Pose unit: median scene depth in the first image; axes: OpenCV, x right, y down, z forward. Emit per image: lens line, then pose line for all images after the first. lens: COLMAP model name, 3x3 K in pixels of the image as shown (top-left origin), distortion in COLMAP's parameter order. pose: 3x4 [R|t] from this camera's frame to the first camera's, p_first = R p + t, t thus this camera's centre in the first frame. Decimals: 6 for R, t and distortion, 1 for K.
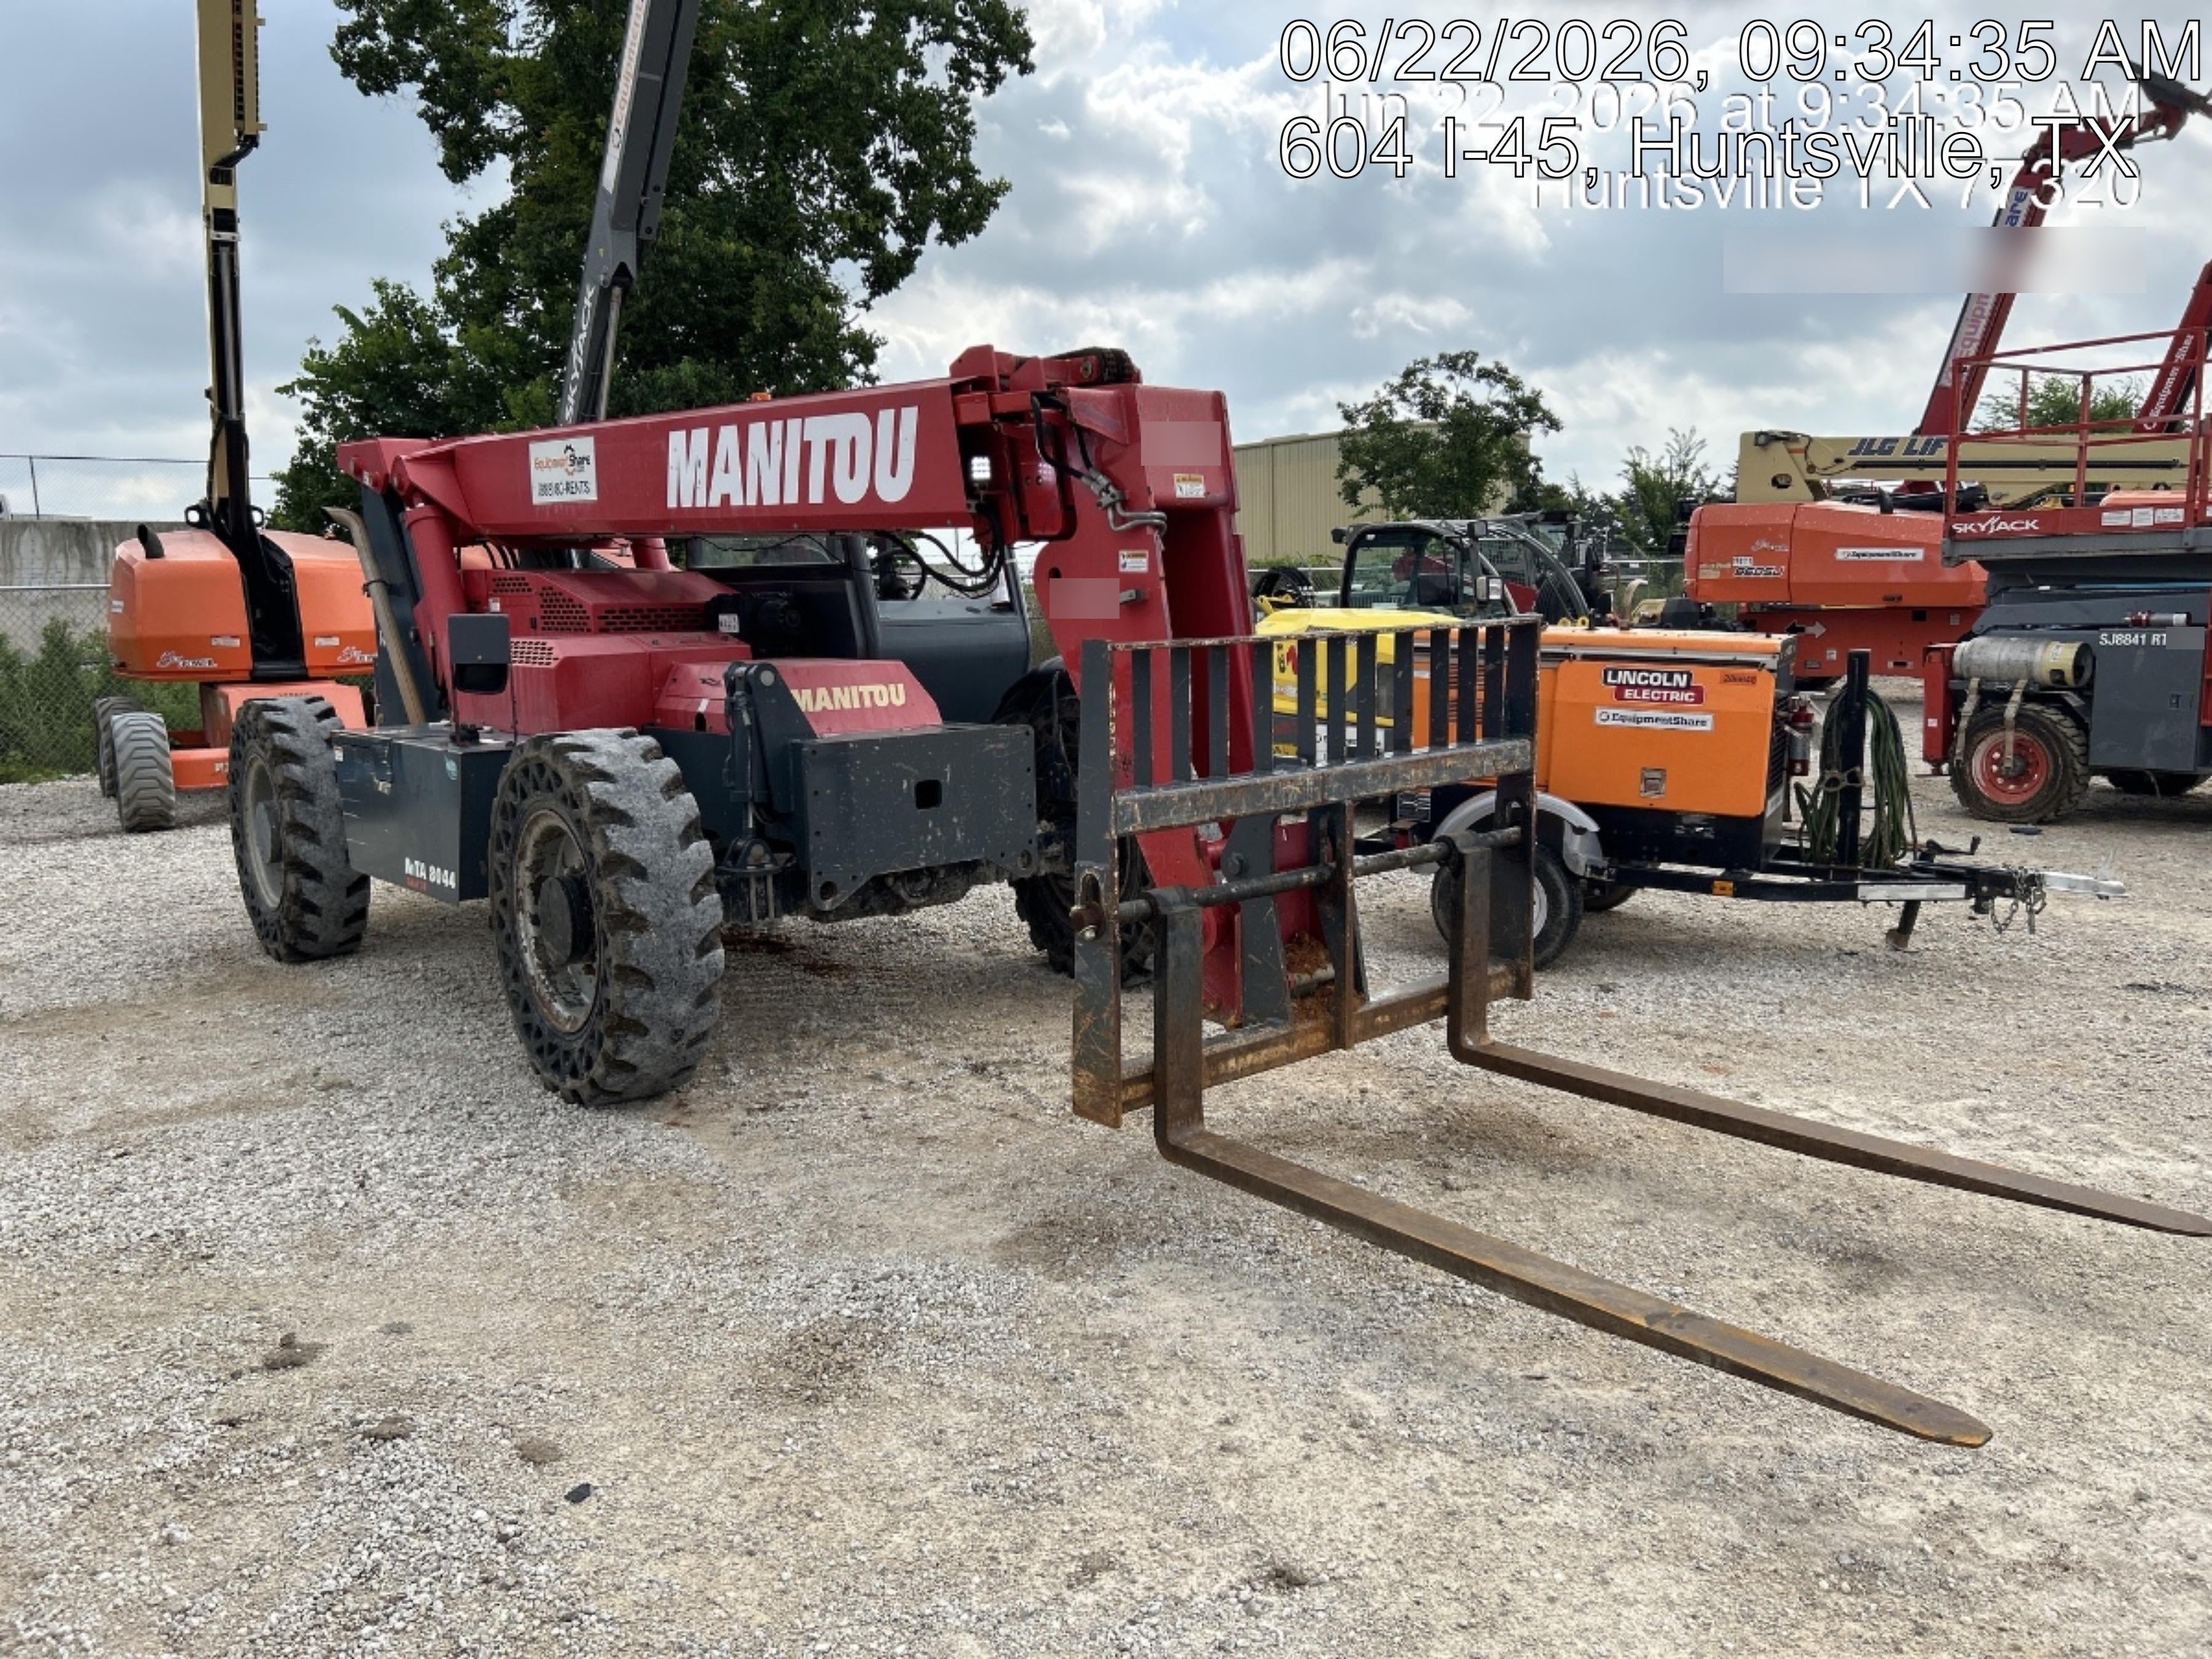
lens RADIAL K [[1632.7, 0, 1106.0], [0, 1632.7, 829.5], [0, 0, 1]] dist [0.036957, -0.033578]
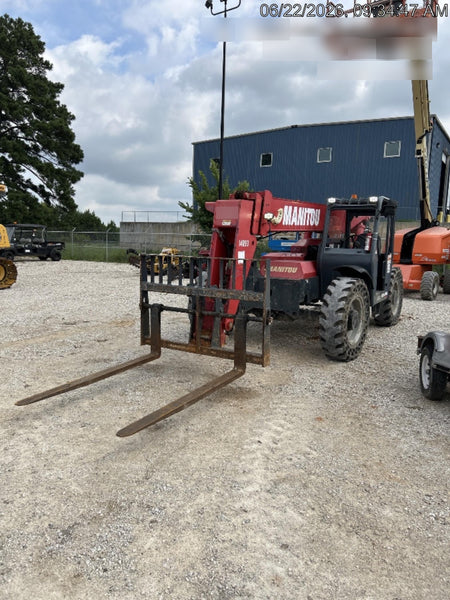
lens RADIAL K [[442.9, 0, 229.5], [0, 442.9, 295.6], [0, 0, 1]] dist [0.036957, -0.033578]
pose [[0.325271, 0.152590, -0.933228, 1.113721], [-0.171427, 0.980058, 0.100497, -0.132657], [0.929952, 0.127292, 0.344943, 0.592532]]
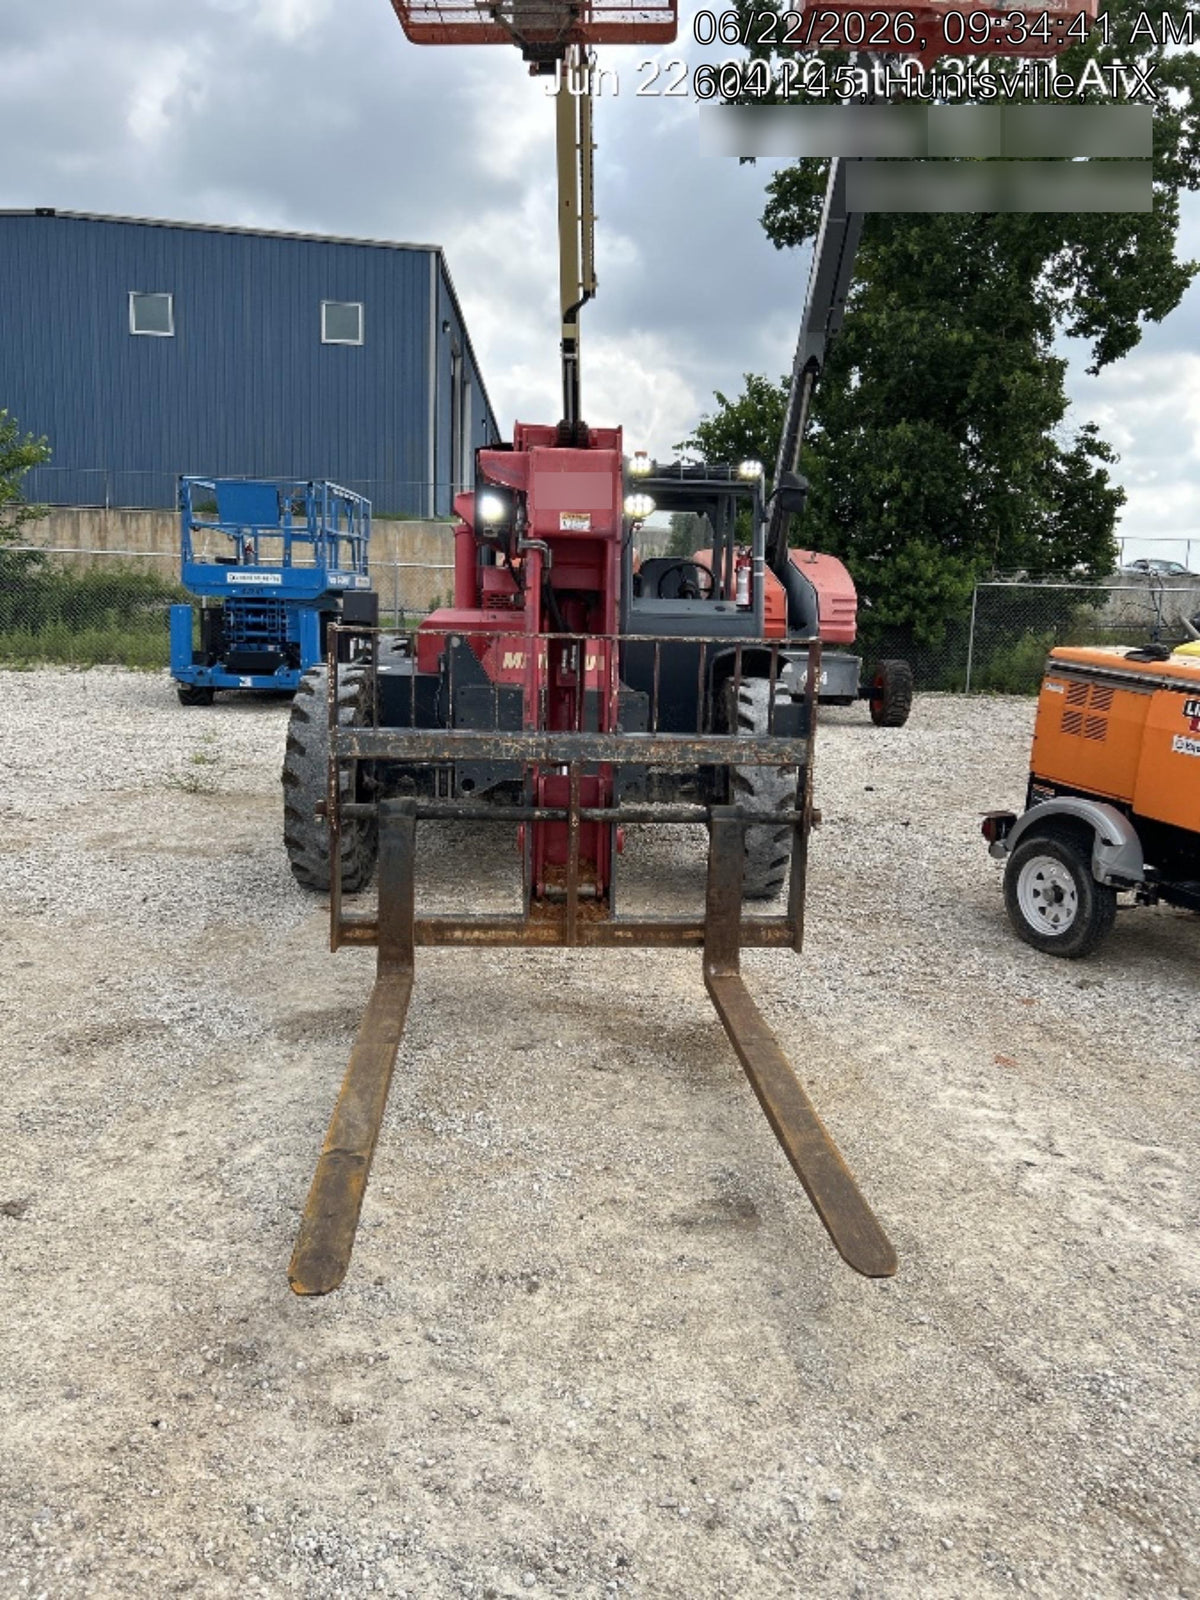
lens RADIAL K [[1181.0, 0, 611.9], [0, 1181.0, 788.4], [0, 0, 1]] dist [0.036957, -0.033578]
pose [[0.805672, 0.150232, -0.572994, 0.637961], [-0.136901, 0.988341, 0.066638, -0.057094], [0.576325, 0.024756, 0.816846, 0.204023]]
